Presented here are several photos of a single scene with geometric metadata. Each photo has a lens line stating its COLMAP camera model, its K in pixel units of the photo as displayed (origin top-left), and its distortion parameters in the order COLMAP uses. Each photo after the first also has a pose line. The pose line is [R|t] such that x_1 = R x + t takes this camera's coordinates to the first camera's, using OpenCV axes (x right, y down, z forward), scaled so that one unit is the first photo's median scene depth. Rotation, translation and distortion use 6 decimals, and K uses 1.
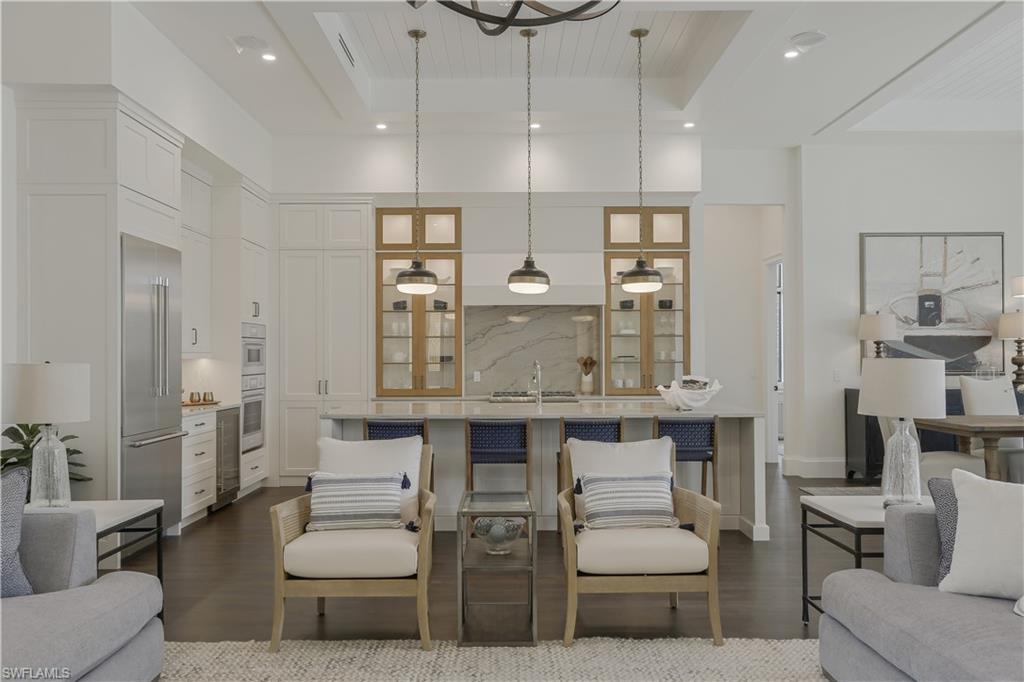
lens RADIAL K [[804.4, 0, 510.6], [0, 804.4, 350.1], [0, 0, 1]] dist [-0.032177, 0.016446]
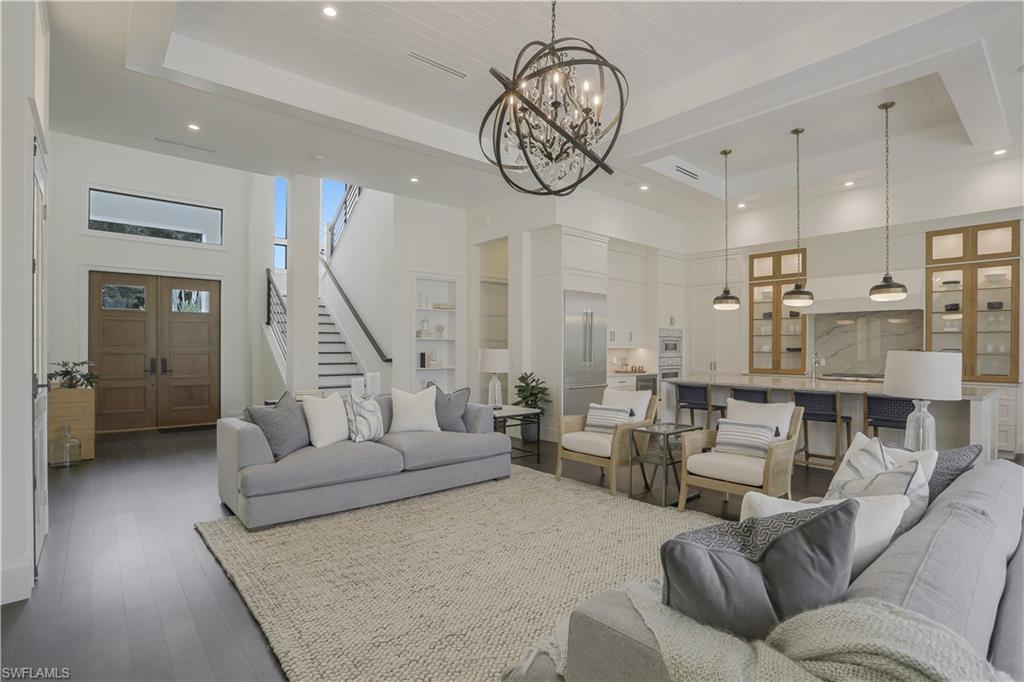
lens RADIAL K [[502.9, 0, 530.2], [0, 502.9, 346.6], [0, 0, 1]] dist [-0.021412, 0.004899]
pose [[0.674755, 0.006293, -0.738015, 0.275368], [-0.001430, 0.999973, 0.007220, -0.001205], [0.738040, -0.003816, 0.674746, 0.003877]]
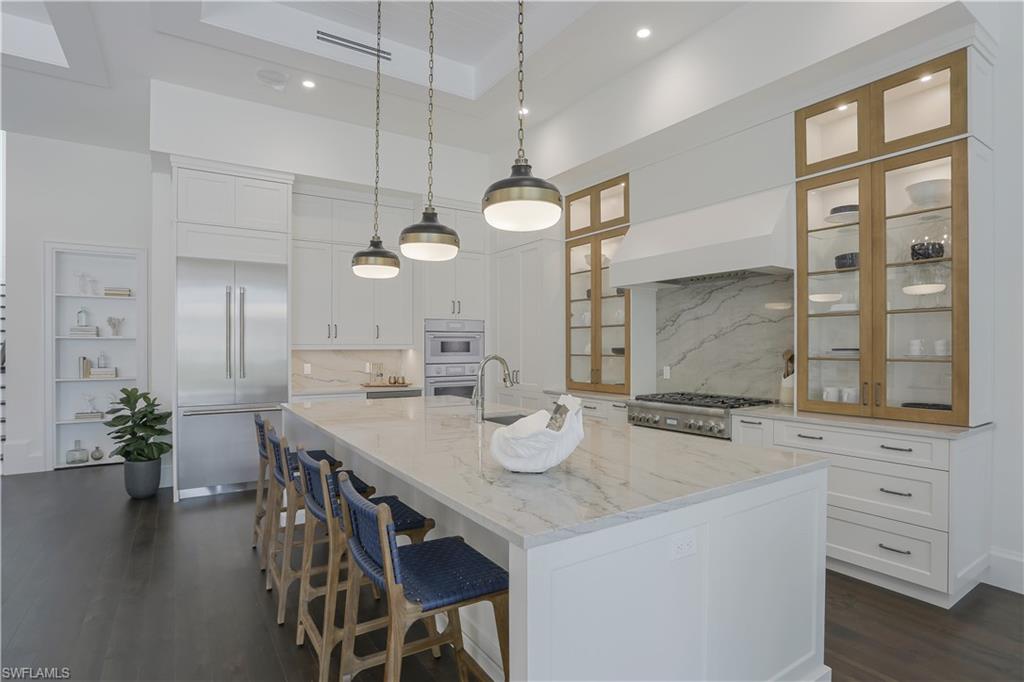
lens RADIAL K [[528.3, 0, 511.3], [0, 528.3, 346.3], [0, 0, 1]] dist [-0.034819, 0.004783]
pose [[0.544961, 0.001012, -0.838461, 0.337035], [0.004277, 0.999983, 0.003987, 0.003129], [0.838451, -0.005759, 0.544947, 0.592381]]
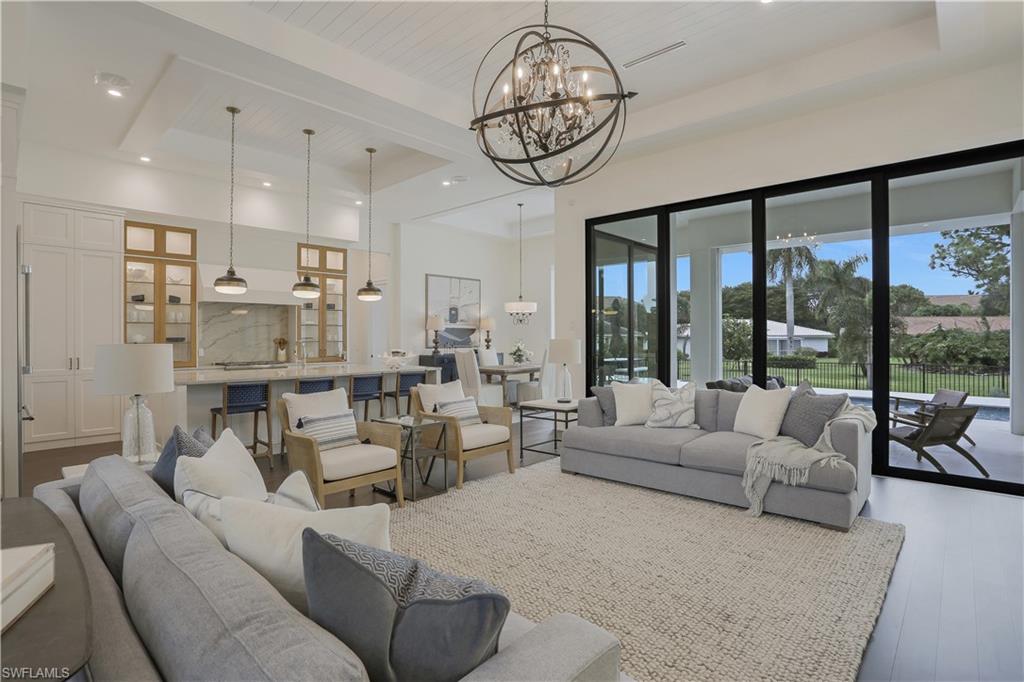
lens RADIAL K [[502.9, 0, 495.1], [0, 502.9, 336.0], [0, 0, 1]] dist [-0.021412, 0.004899]
pose [[0.706503, 0.004559, 0.707695, -0.303249], [-0.008629, 0.999960, 0.002172, -0.001573], [-0.707657, -0.007641, 0.706514, 0.033985]]
